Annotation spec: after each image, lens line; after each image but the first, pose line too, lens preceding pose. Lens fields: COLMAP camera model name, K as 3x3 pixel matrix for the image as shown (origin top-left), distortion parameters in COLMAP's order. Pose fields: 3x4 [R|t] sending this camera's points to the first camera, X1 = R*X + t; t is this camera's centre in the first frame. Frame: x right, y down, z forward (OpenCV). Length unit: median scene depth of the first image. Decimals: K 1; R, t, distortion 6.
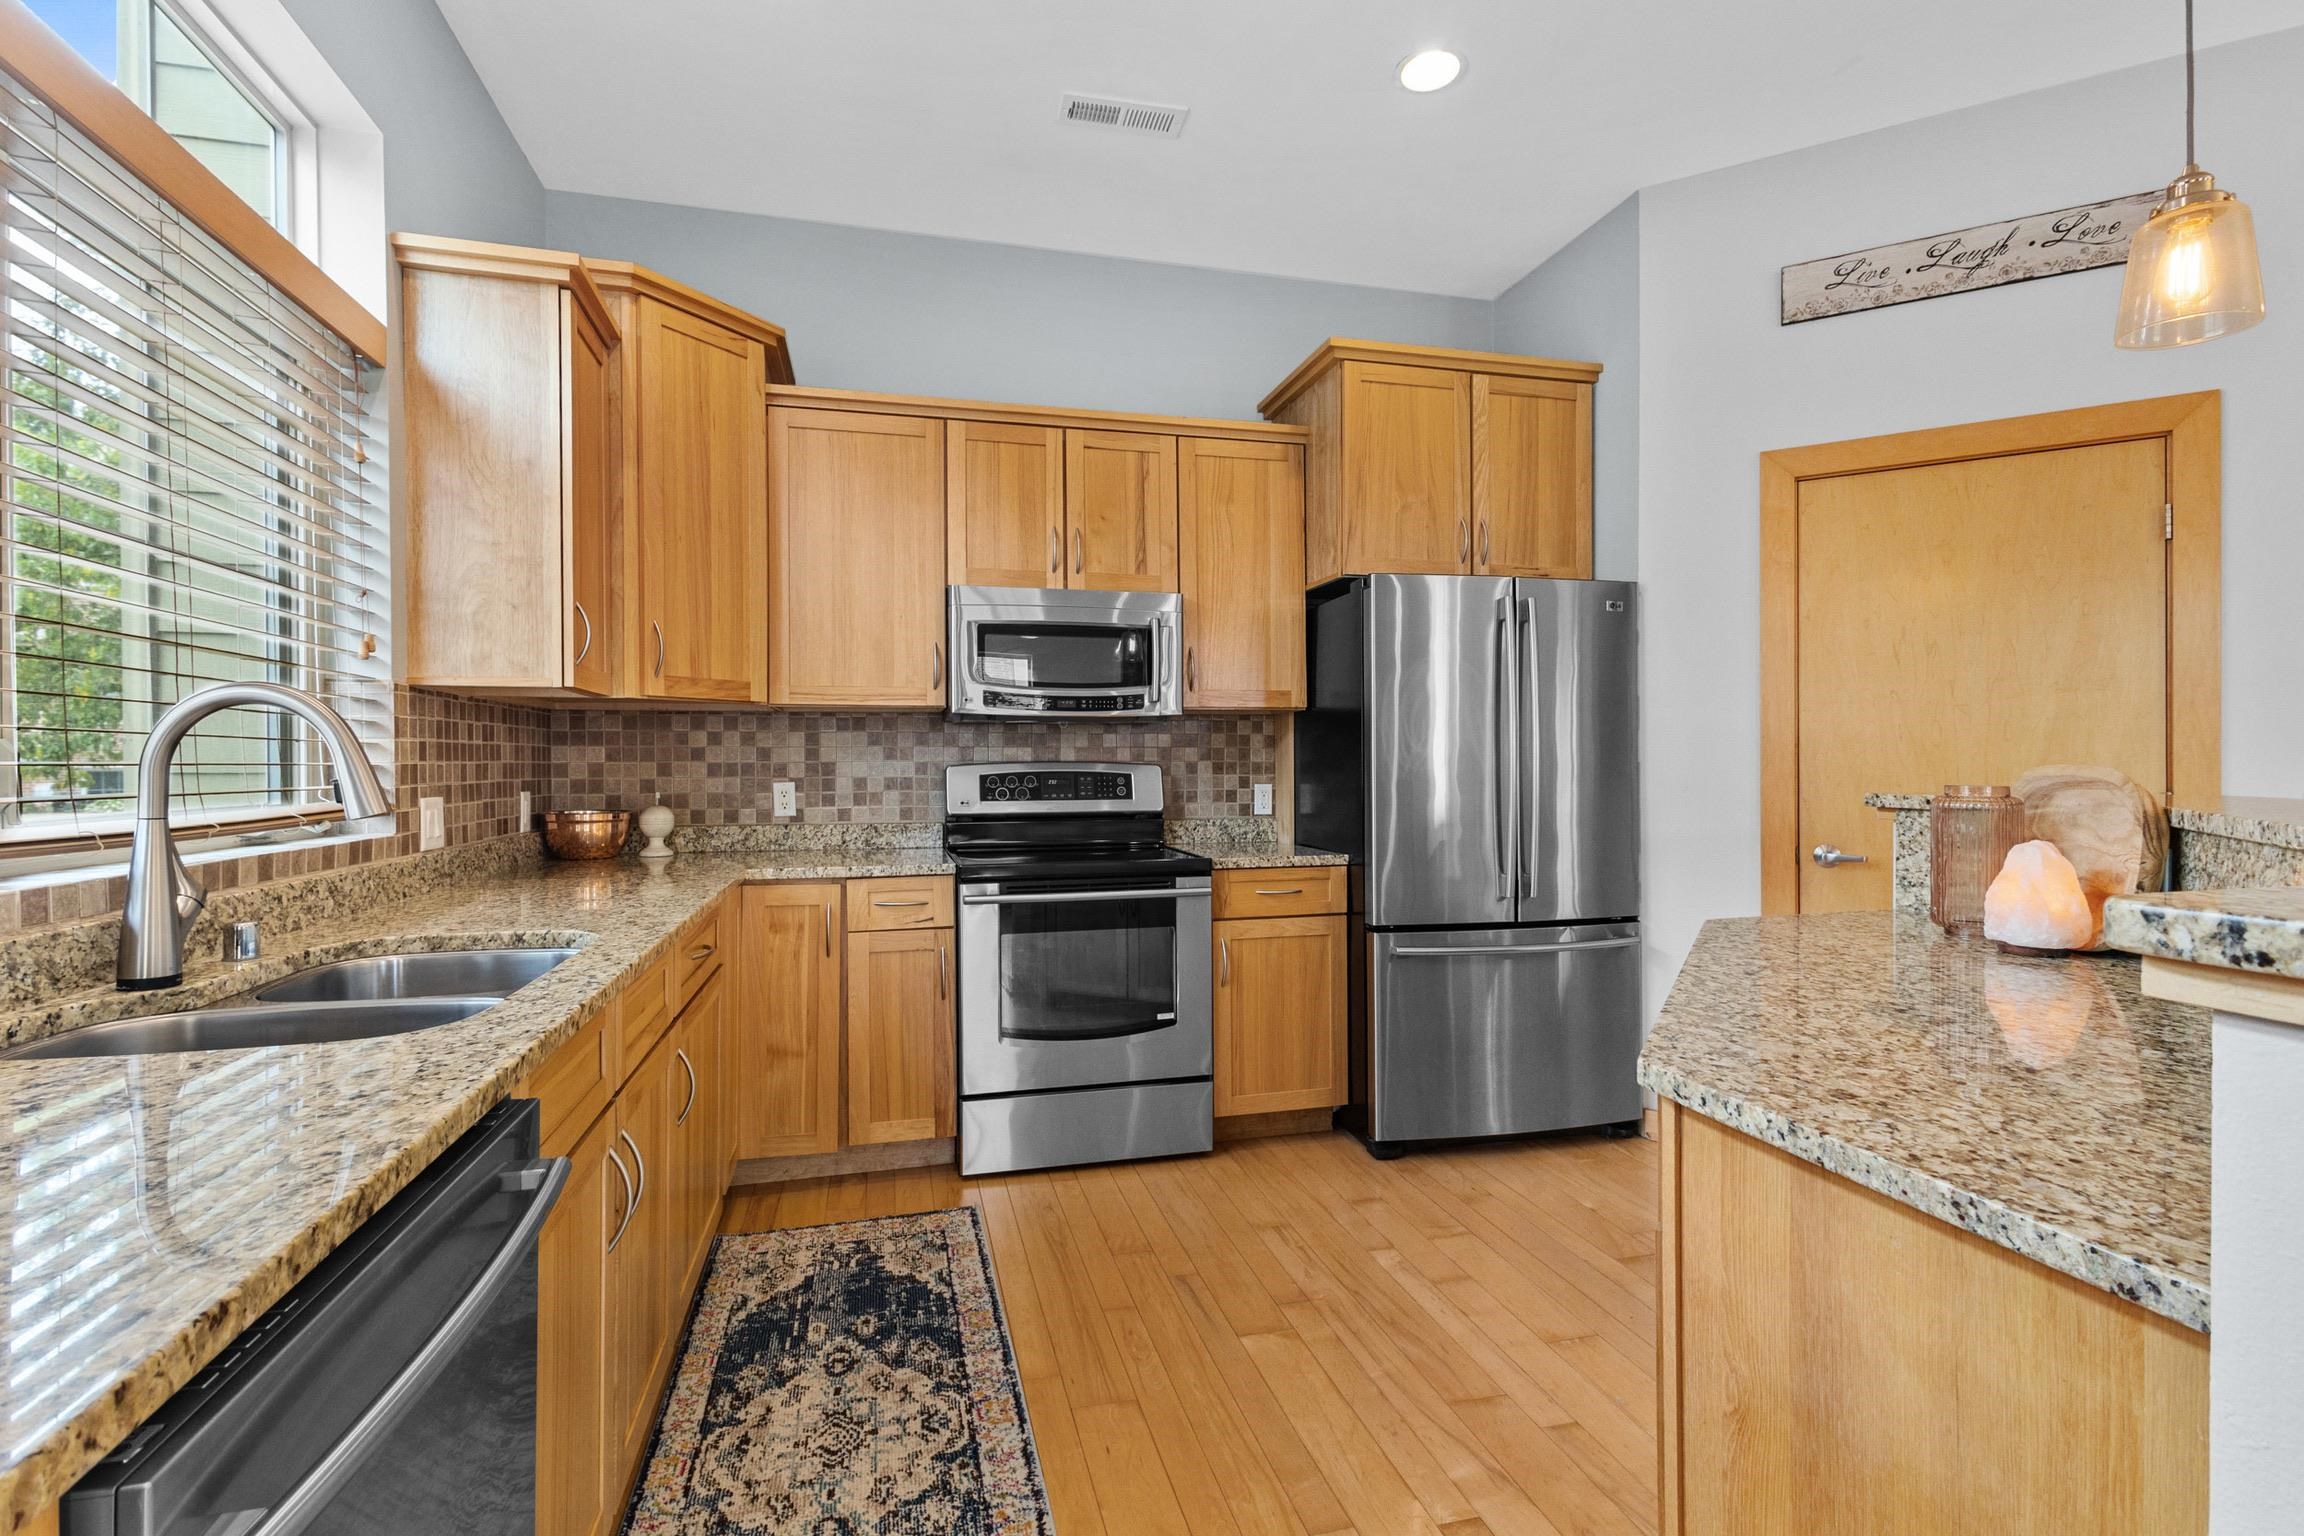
lens RADIAL K [[1059.0, 0, 1149.7], [0, 1059.0, 760.6], [0, 0, 1]] dist [0.006458, -0.000530]
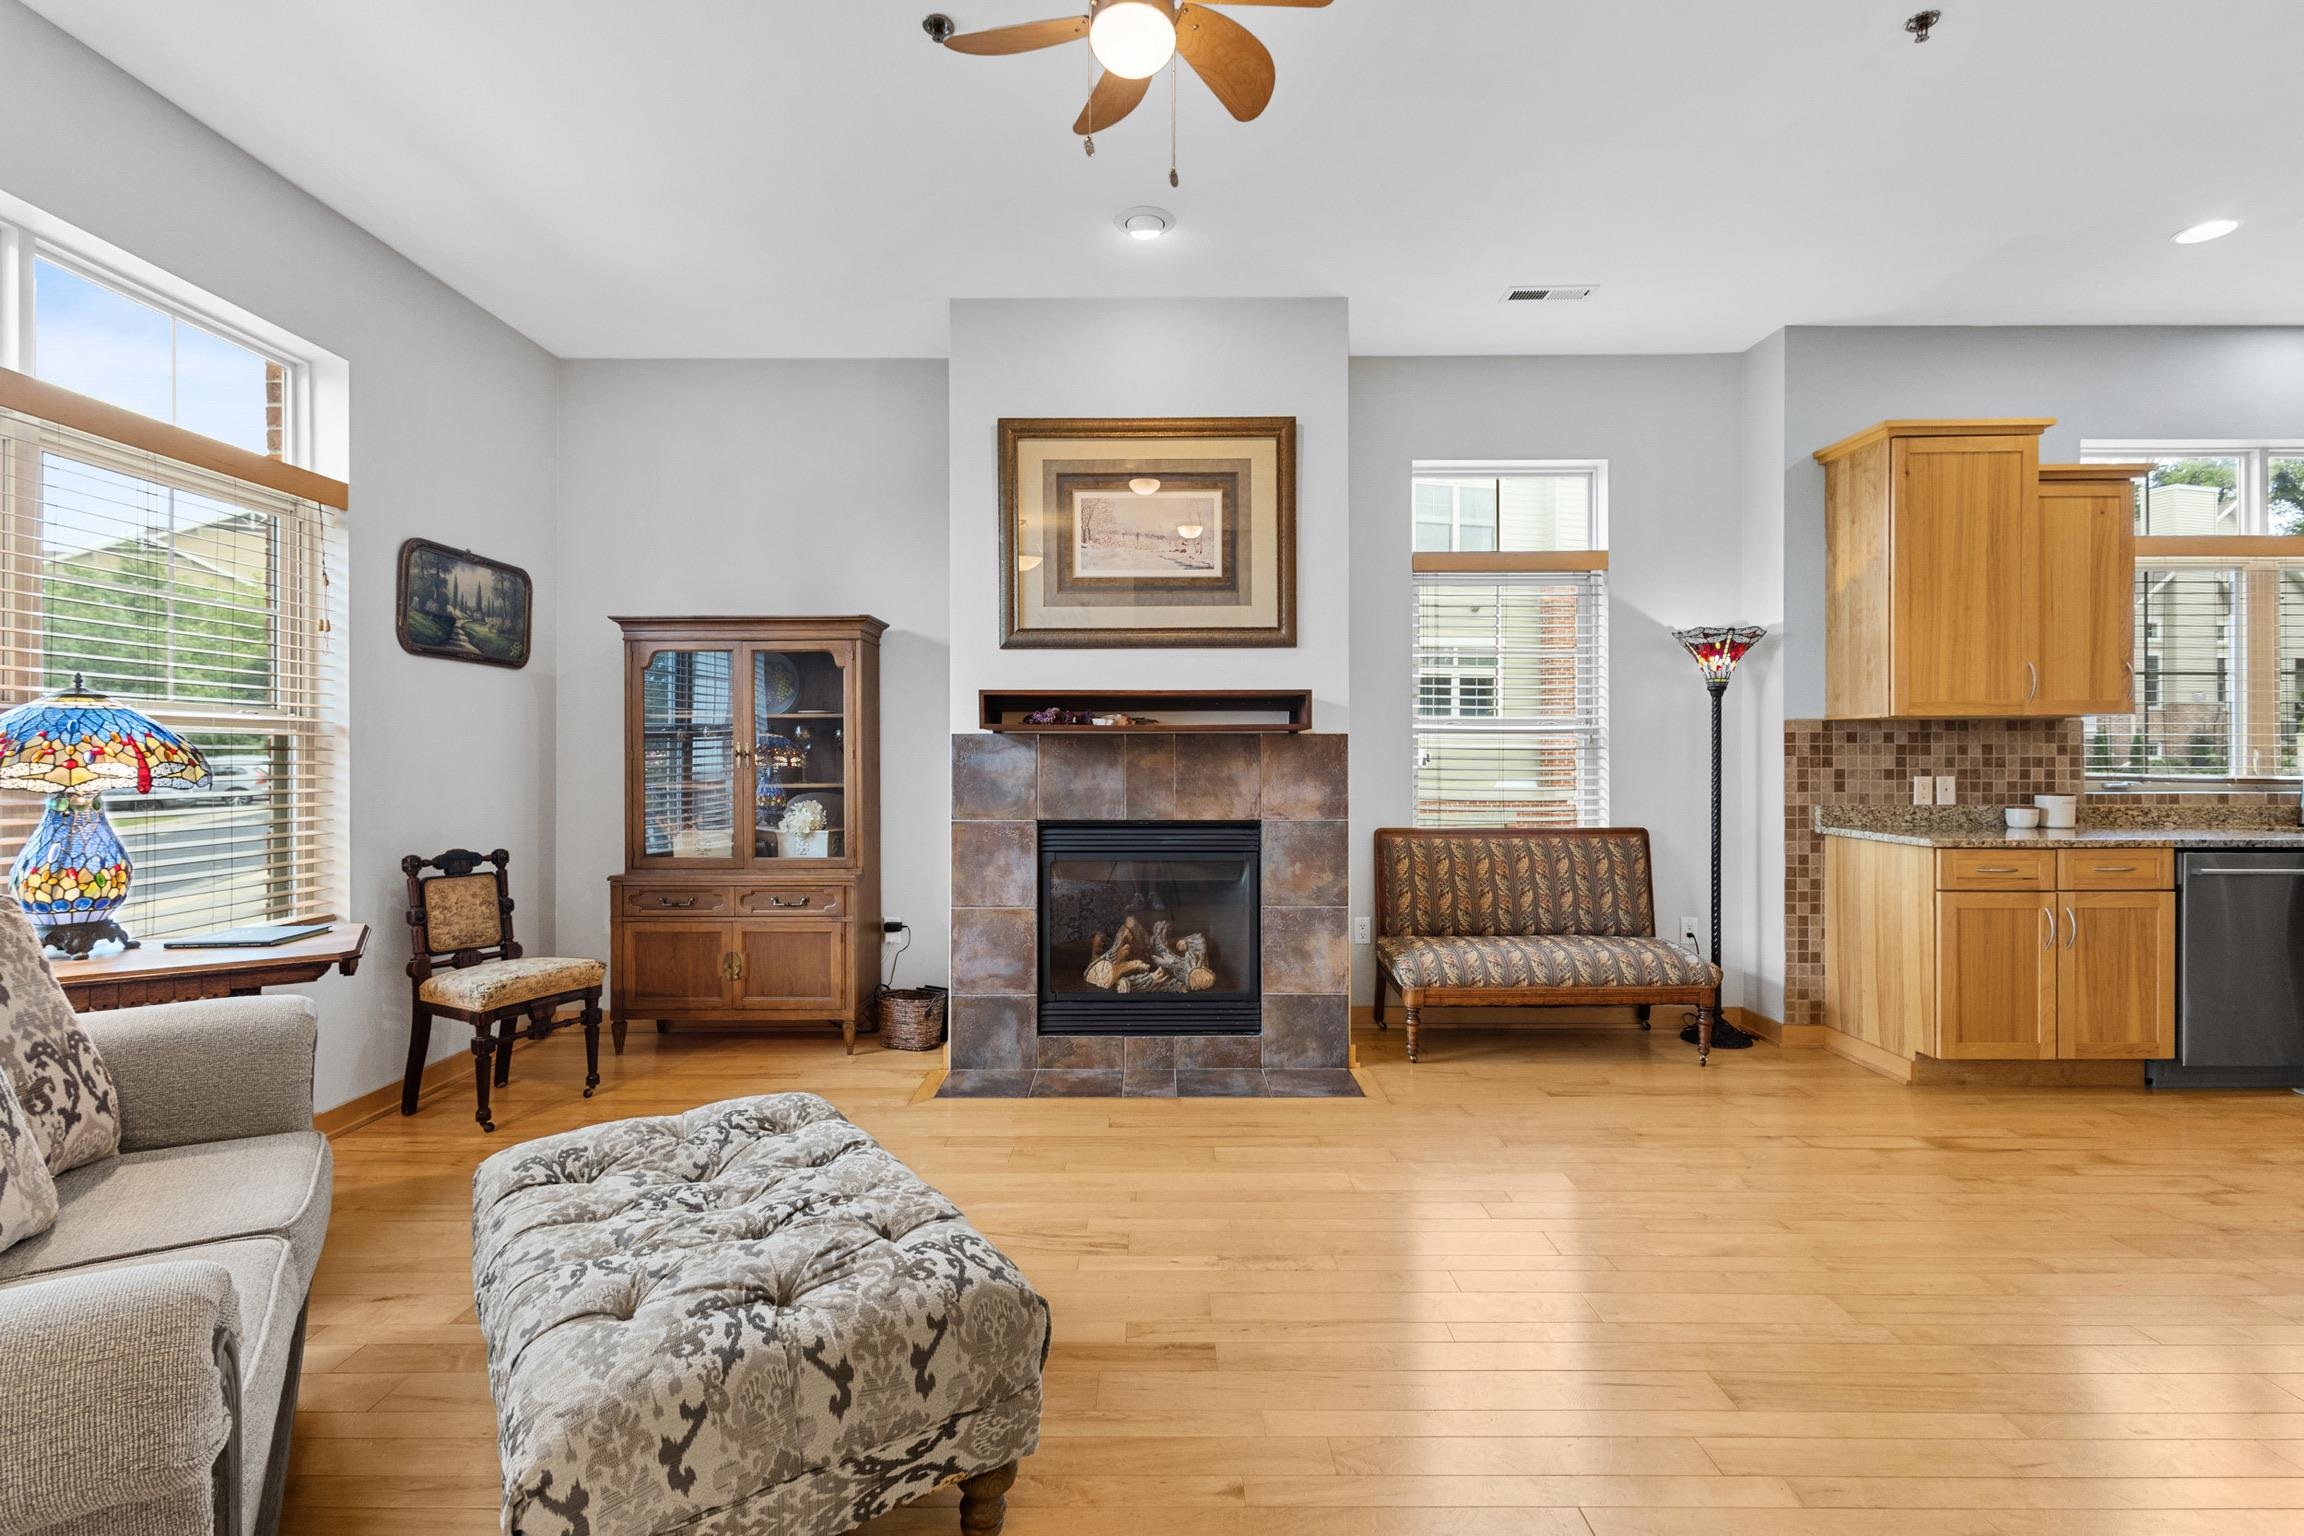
lens RADIAL K [[1060.8, 0, 1146.8], [0, 1060.8, 755.0], [0, 0, 1]] dist [0.007263, -0.000004]
pose [[-0.247035, 0.000541, -0.969006, 1.195286], [0.004303, 0.999991, -0.000539, -0.006364], [0.968997, -0.004302, -0.247035, -0.623582]]
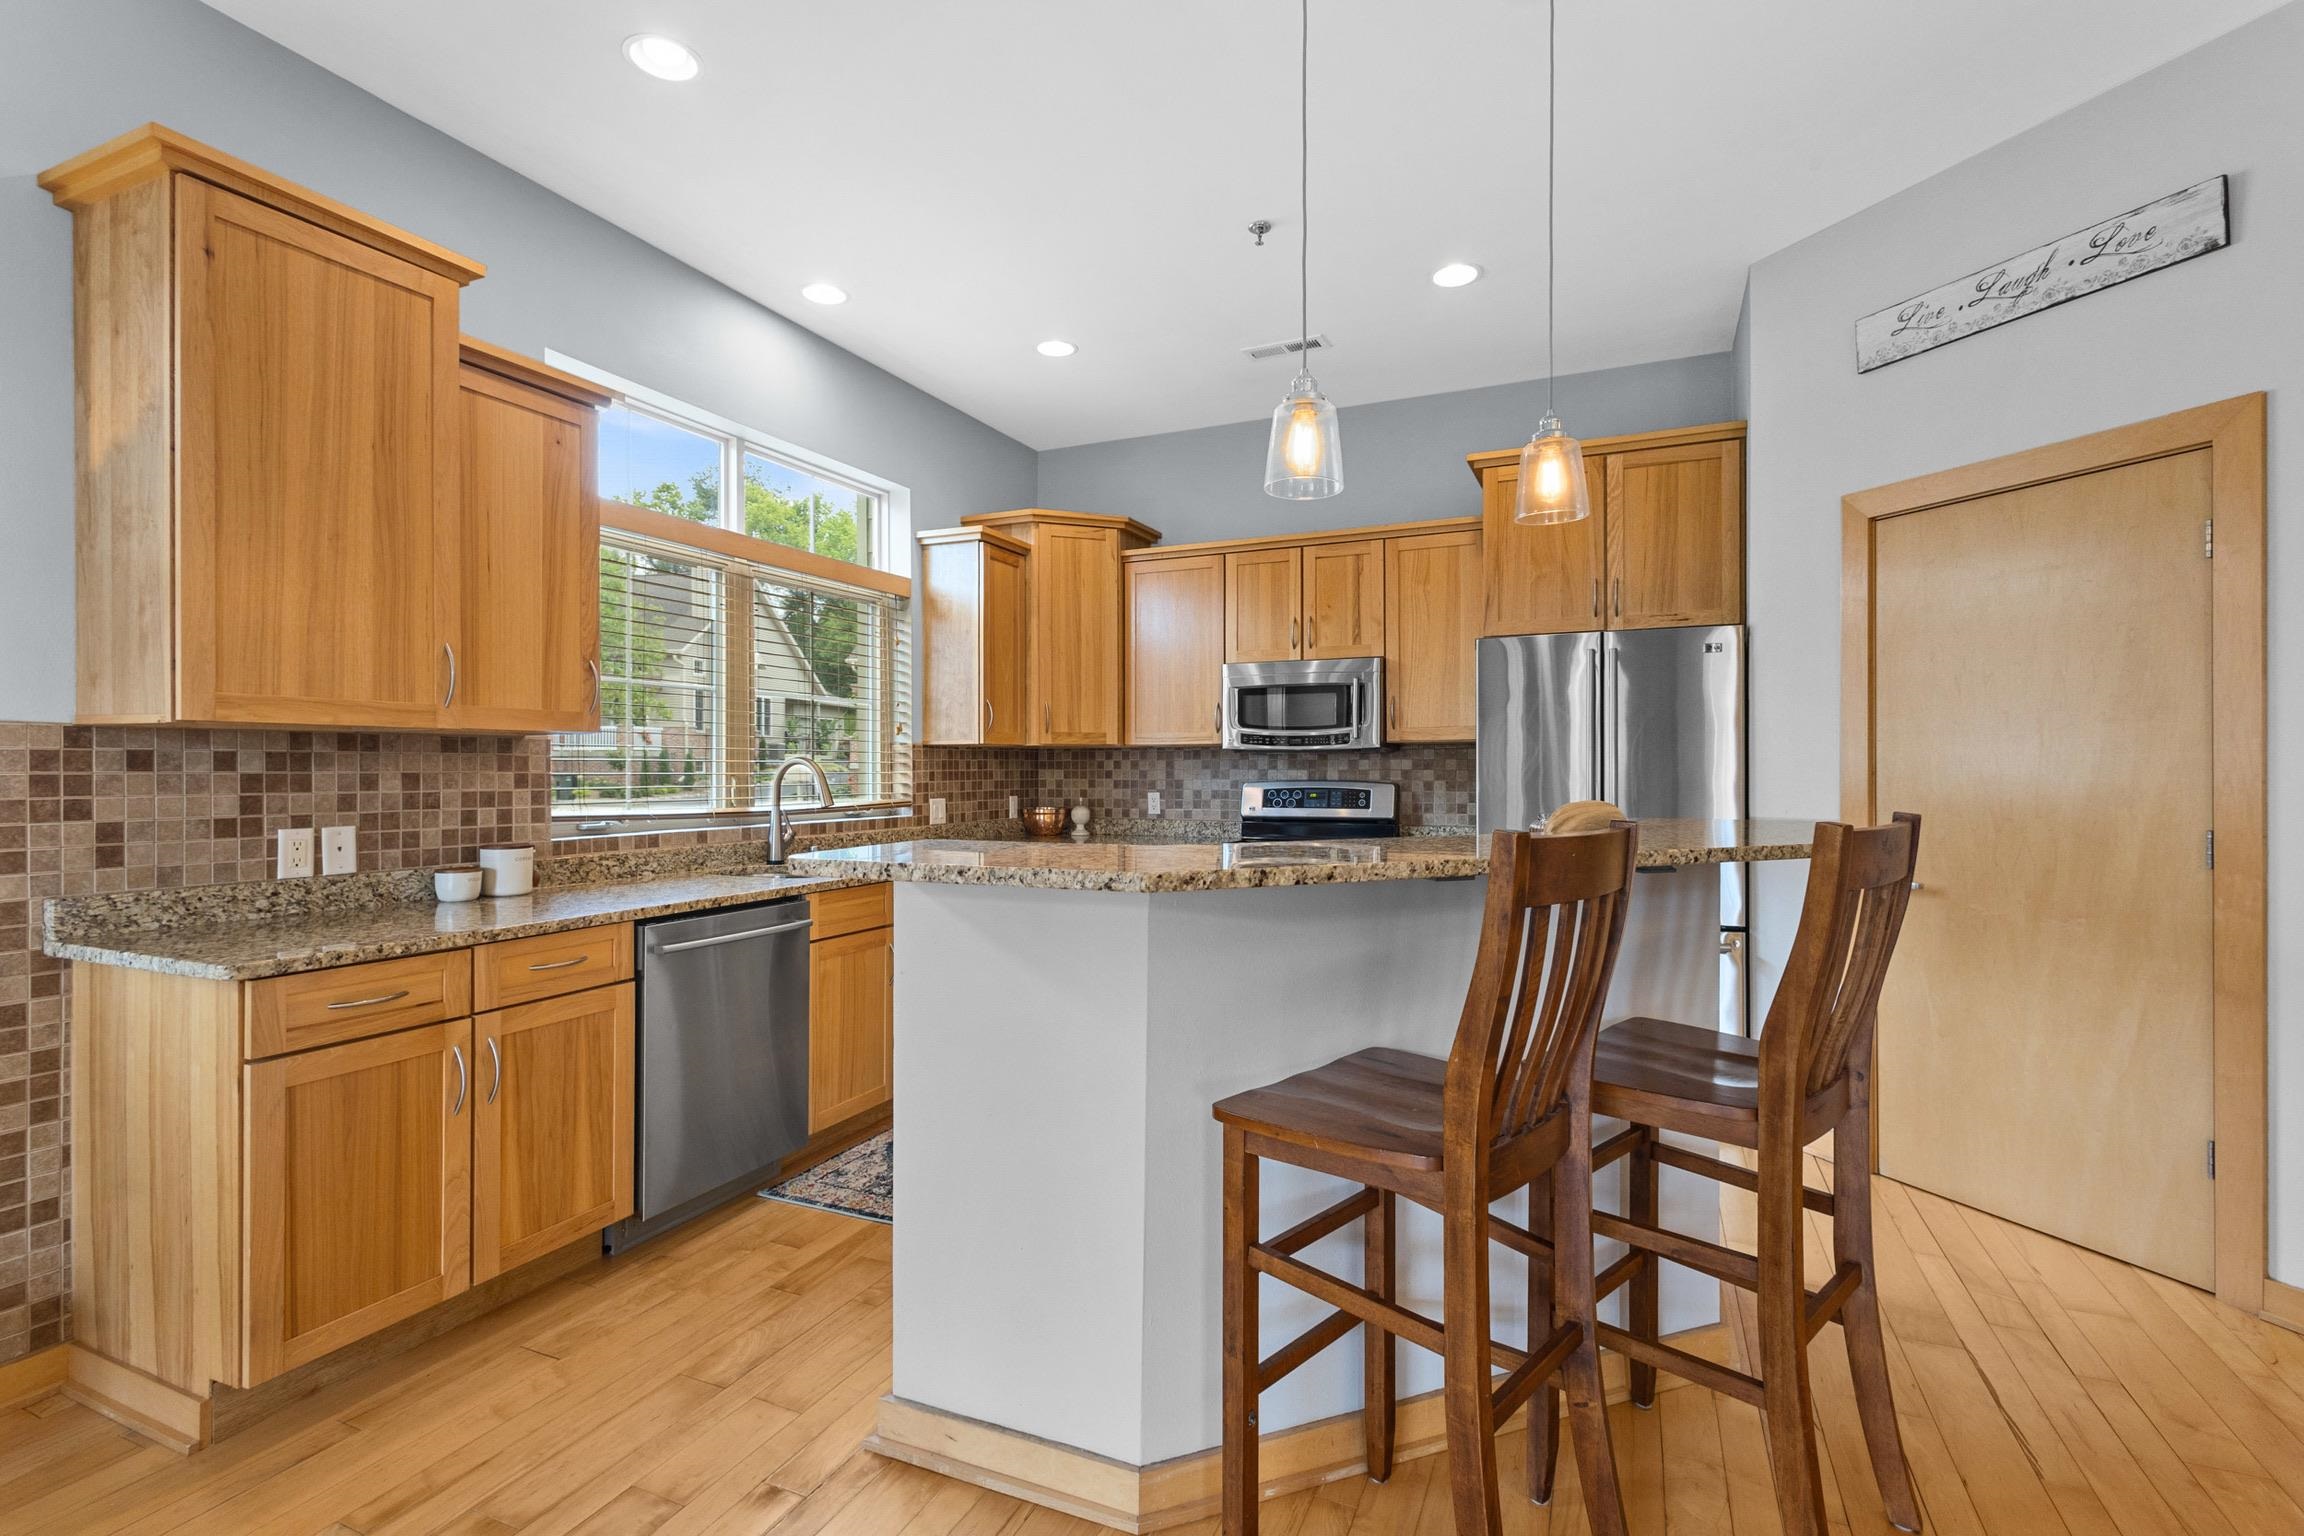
lens RADIAL K [[1055.1, 0, 1152.0], [0, 1055.1, 768.0], [0, 0, 1]] dist [-0.002124, -0.000506]
pose [[0.784013, 0.001436, -0.620743, 0.641903], [0.000785, 0.999994, 0.003305, -0.021759], [0.620744, -0.003078, 0.784008, -0.236156]]
